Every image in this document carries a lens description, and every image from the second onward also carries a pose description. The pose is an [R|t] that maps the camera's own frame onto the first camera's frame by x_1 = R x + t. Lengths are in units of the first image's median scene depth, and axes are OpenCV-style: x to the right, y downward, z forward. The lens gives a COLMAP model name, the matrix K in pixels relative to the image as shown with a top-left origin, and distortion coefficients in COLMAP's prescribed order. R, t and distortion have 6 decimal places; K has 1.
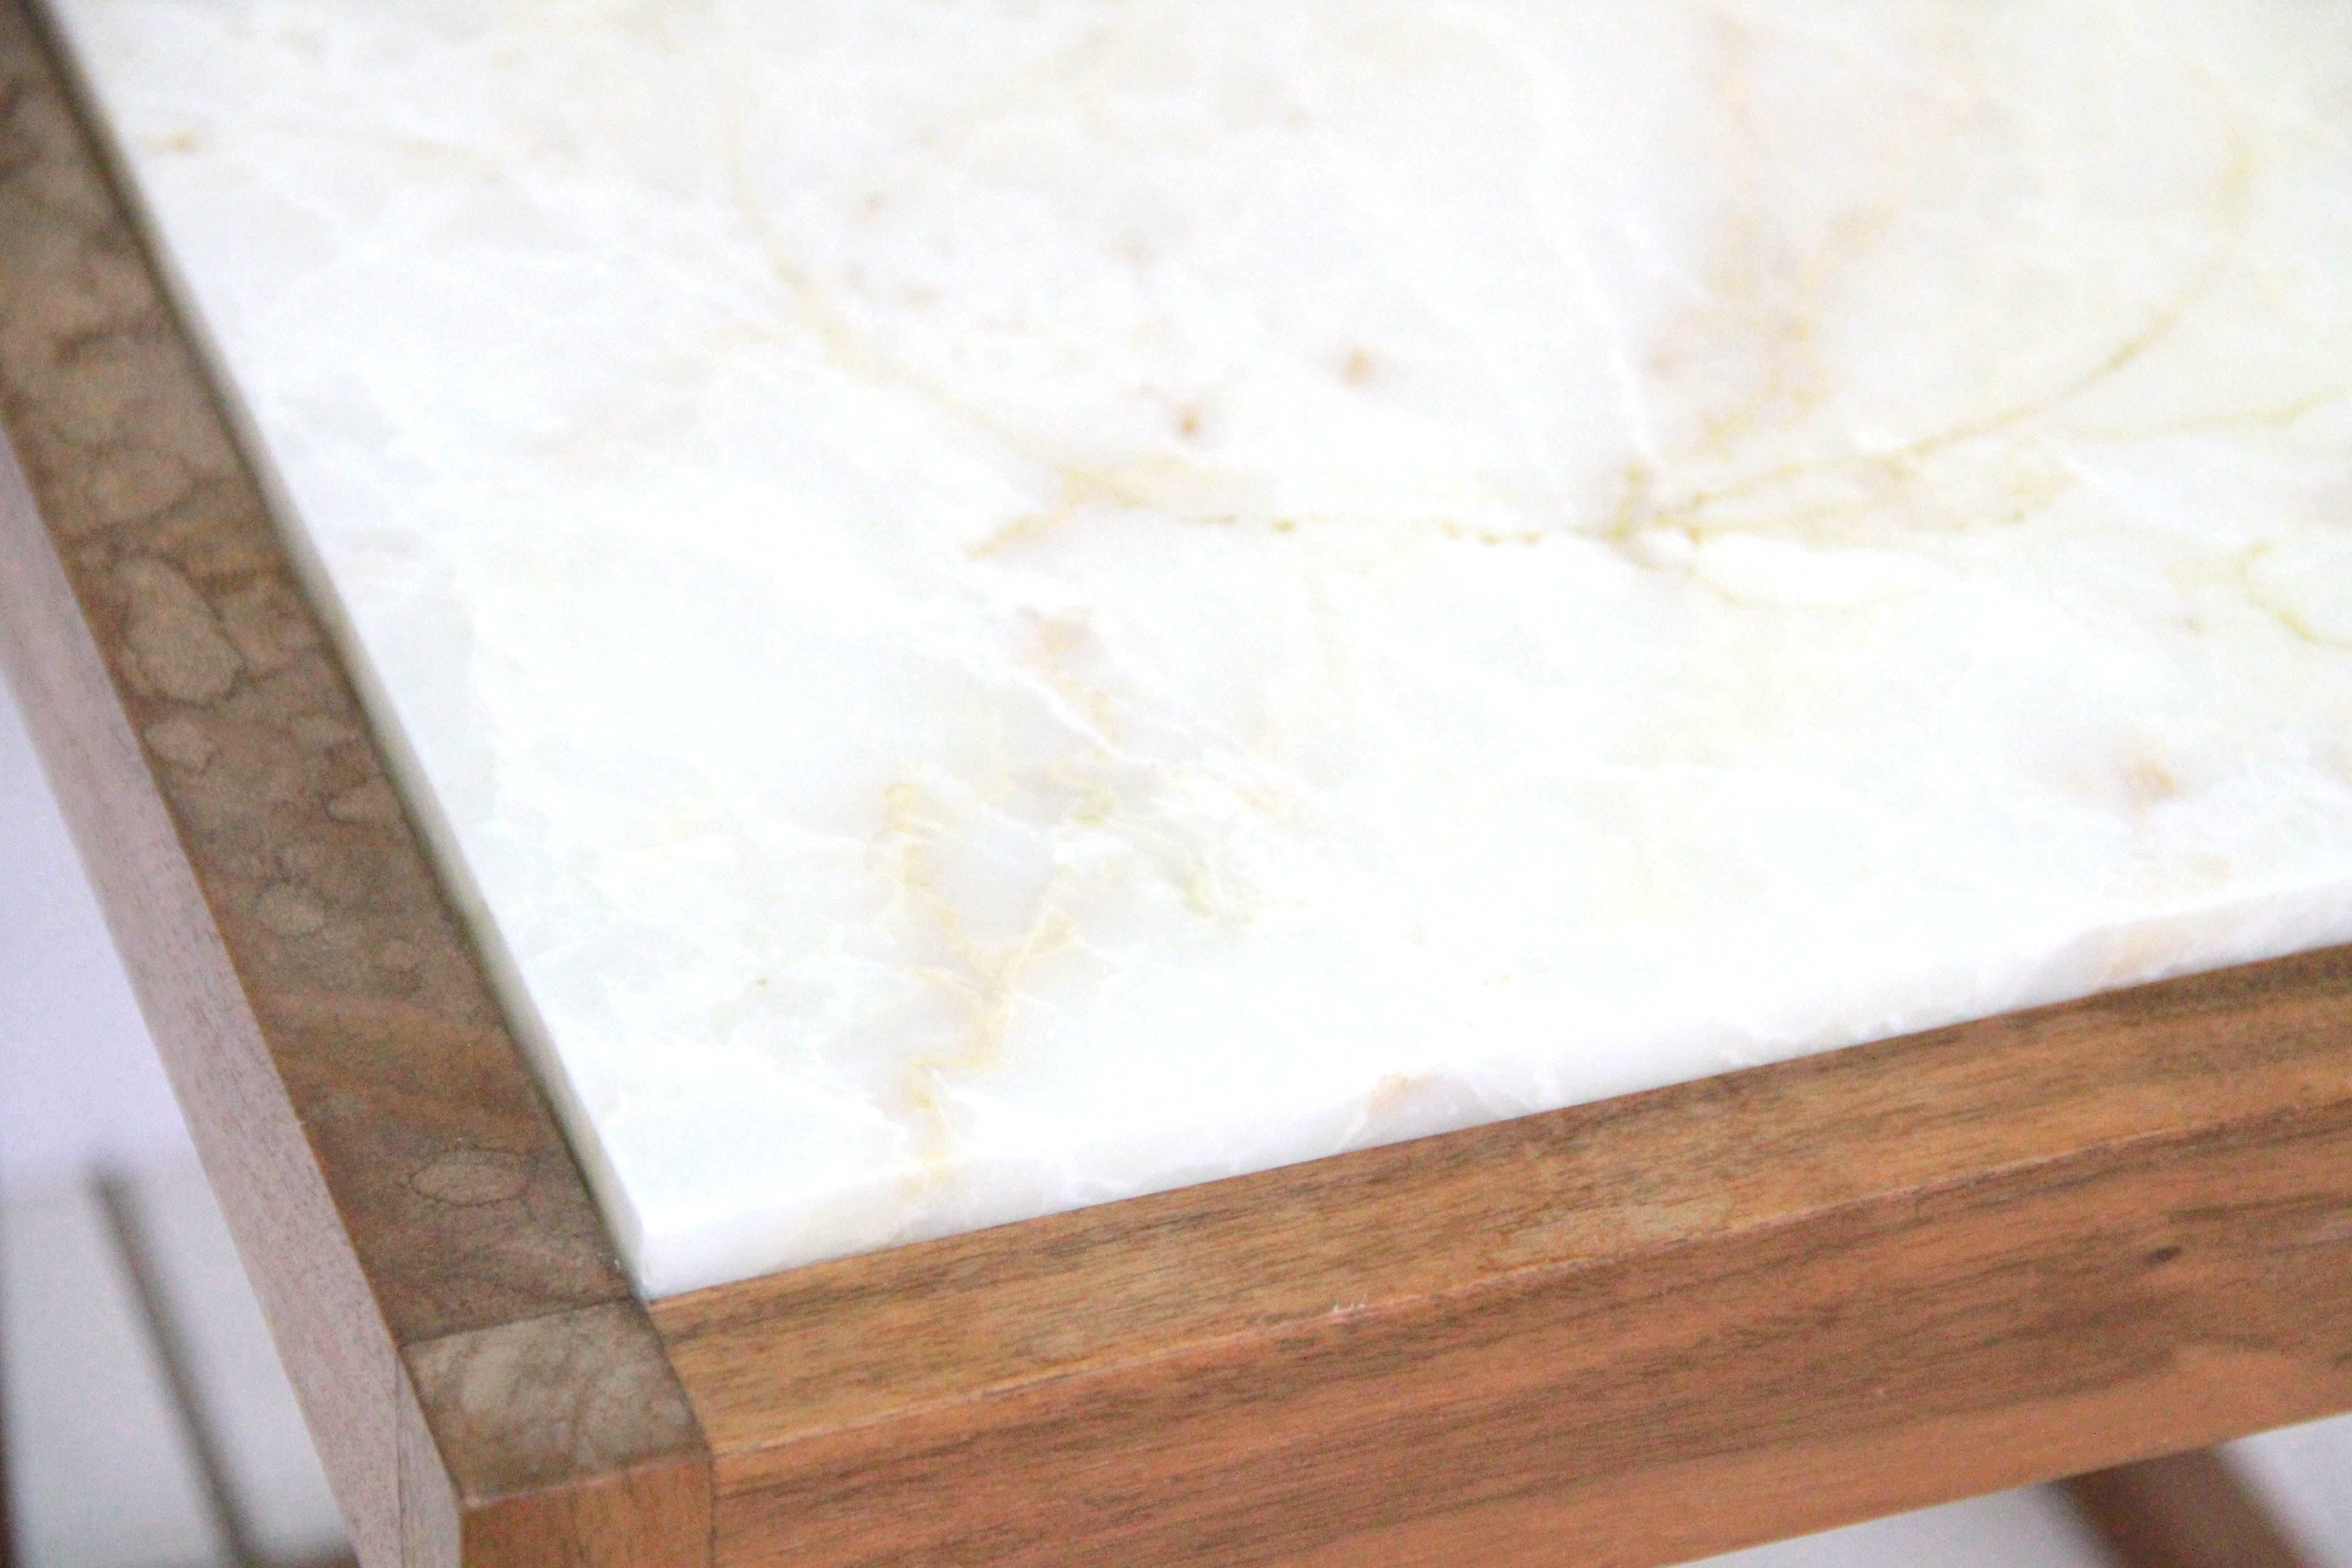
lens RADIAL K [[6673.9, 0, 1176.0], [0, 6673.9, 784.0], [0, 0, 1]] dist [0.318831, 0.505220]
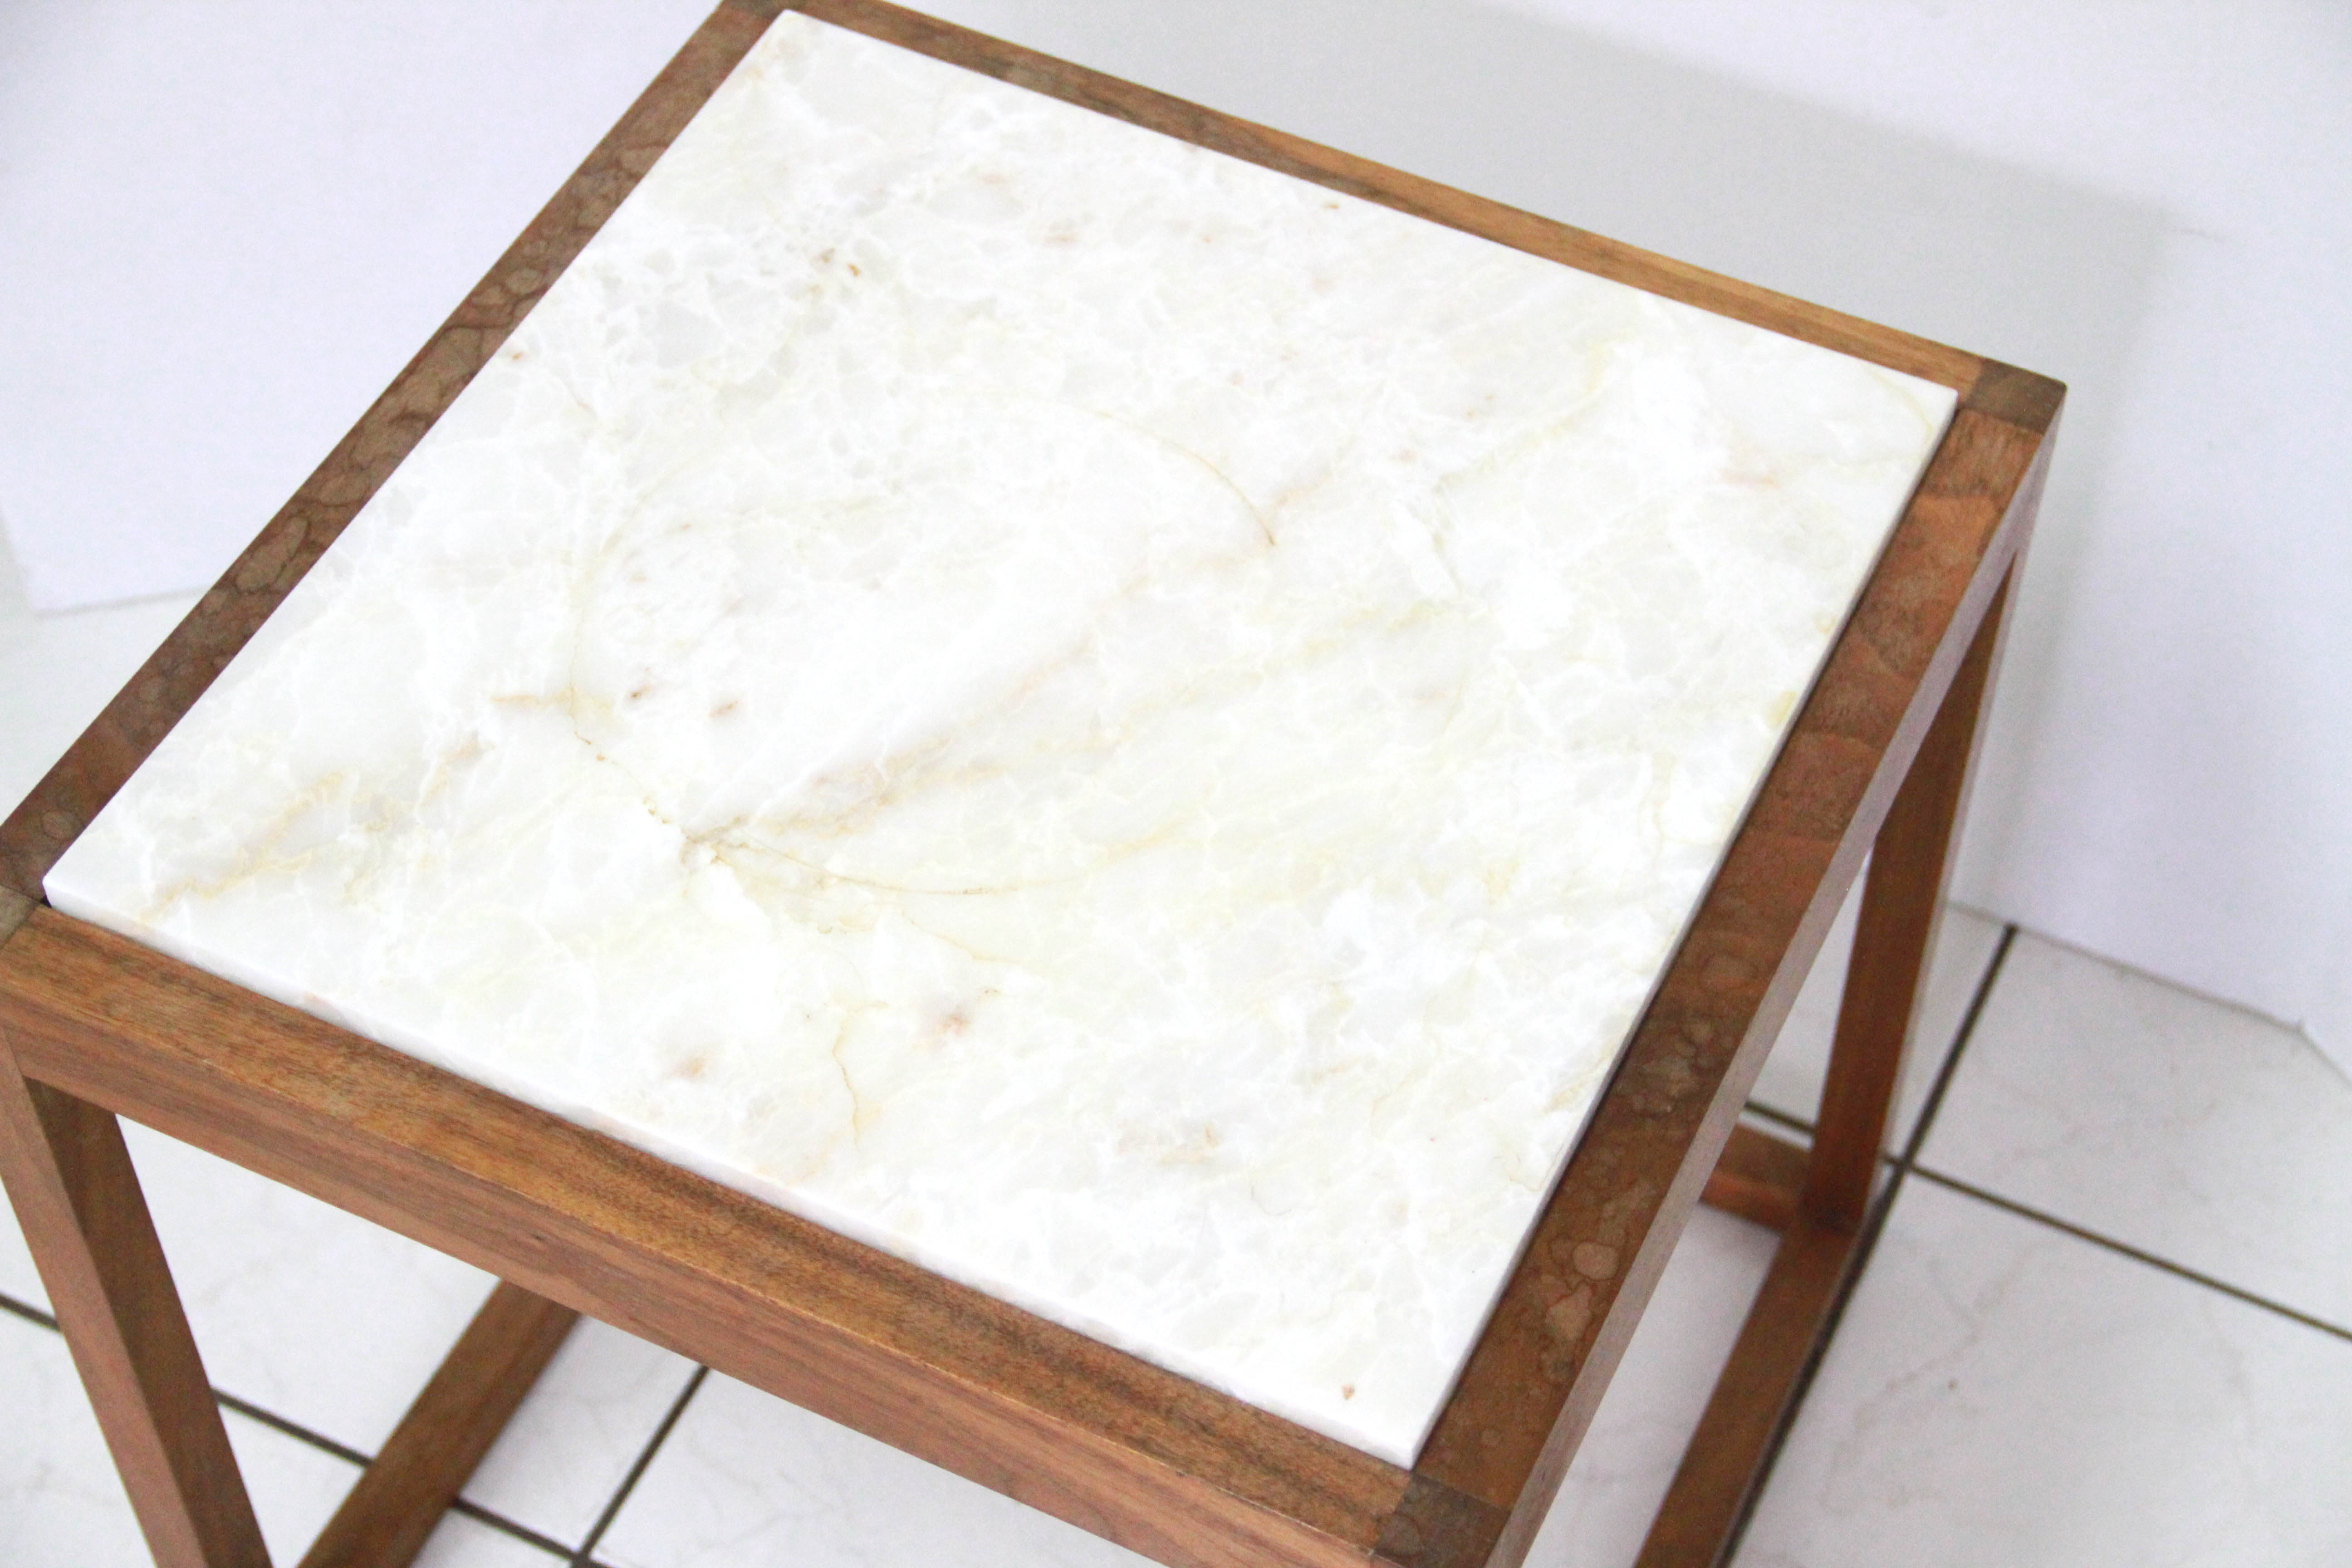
lens RADIAL K [[3933.4, 0, 1223.4], [0, 3933.4, 784.4], [0, 0, 1]] dist [0.008439, 1.019039]
pose [[0.691211, 0.536669, -0.483956, 0.892802], [-0.409586, 0.842679, 0.349472, -0.641203], [0.595371, -0.043337, 0.802281, 0.050499]]
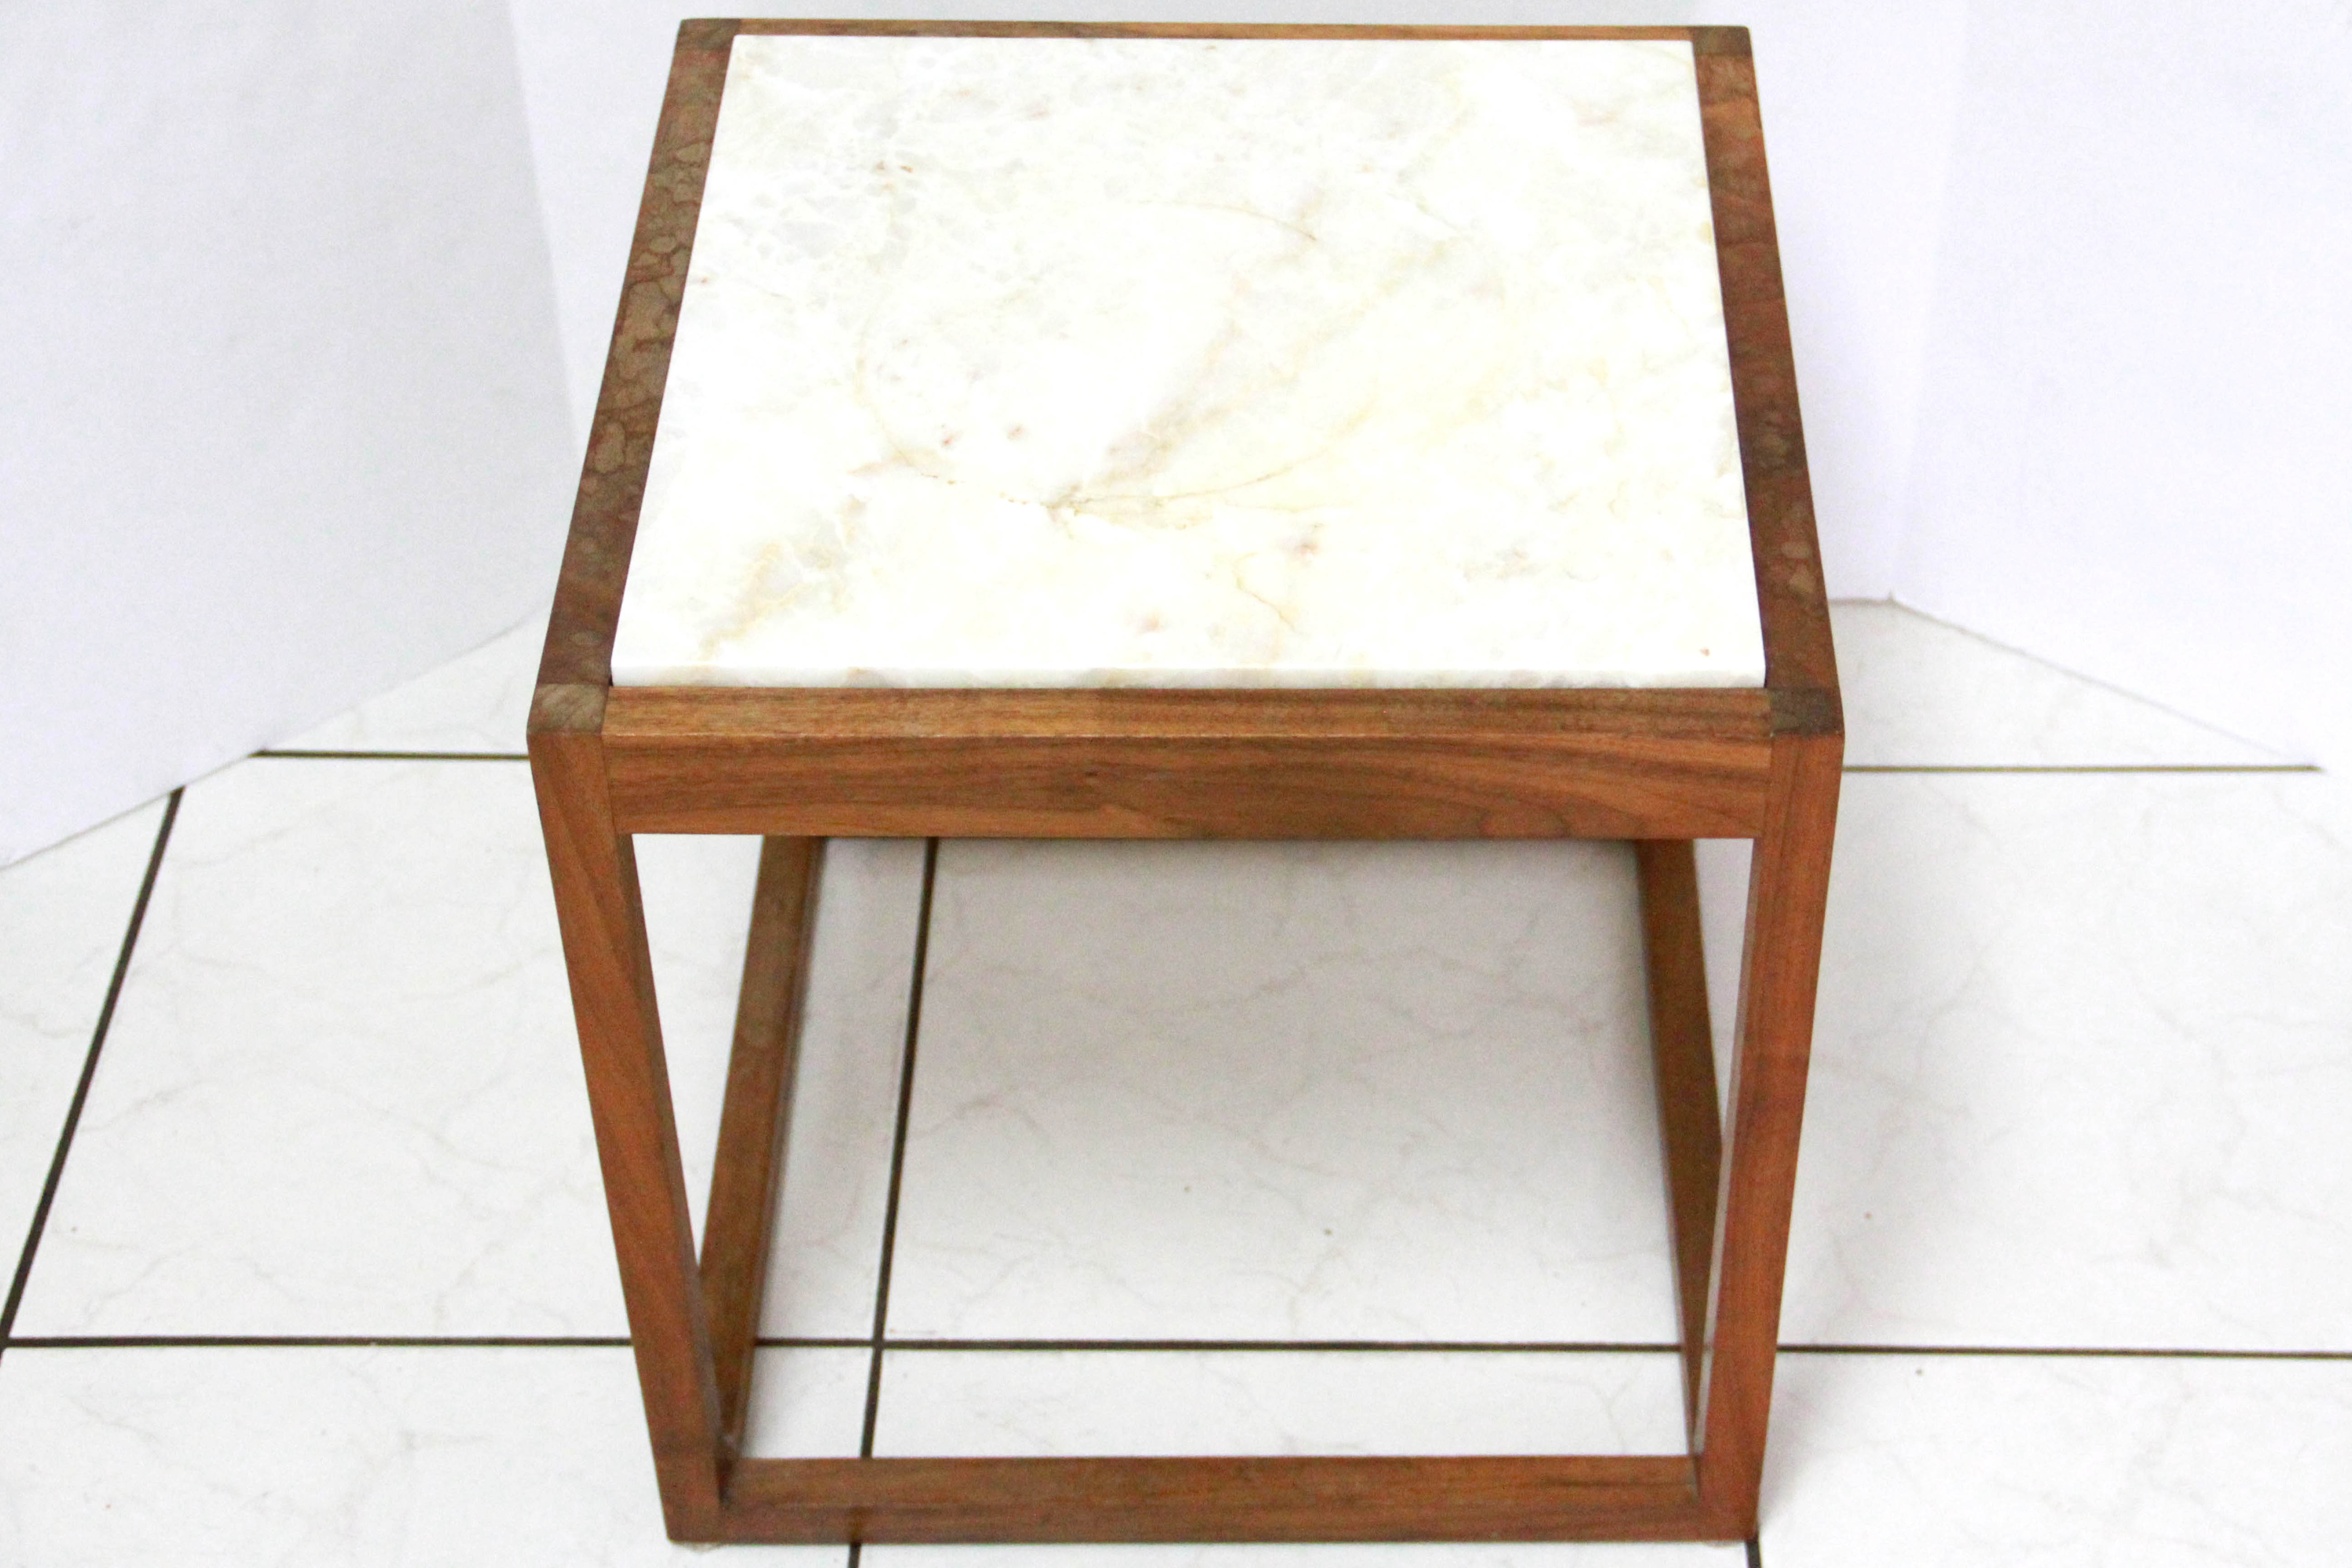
lens RADIAL K [[3958.5, 0, 1339.4], [0, 3958.5, 782.8], [0, 0, 1]] dist [0.024353, 0.108437]
pose [[0.936451, 0.216093, -0.276340, 0.768673], [-0.184498, 0.973385, 0.135951, -0.198798], [0.298363, -0.076327, 0.951396, -0.723491]]
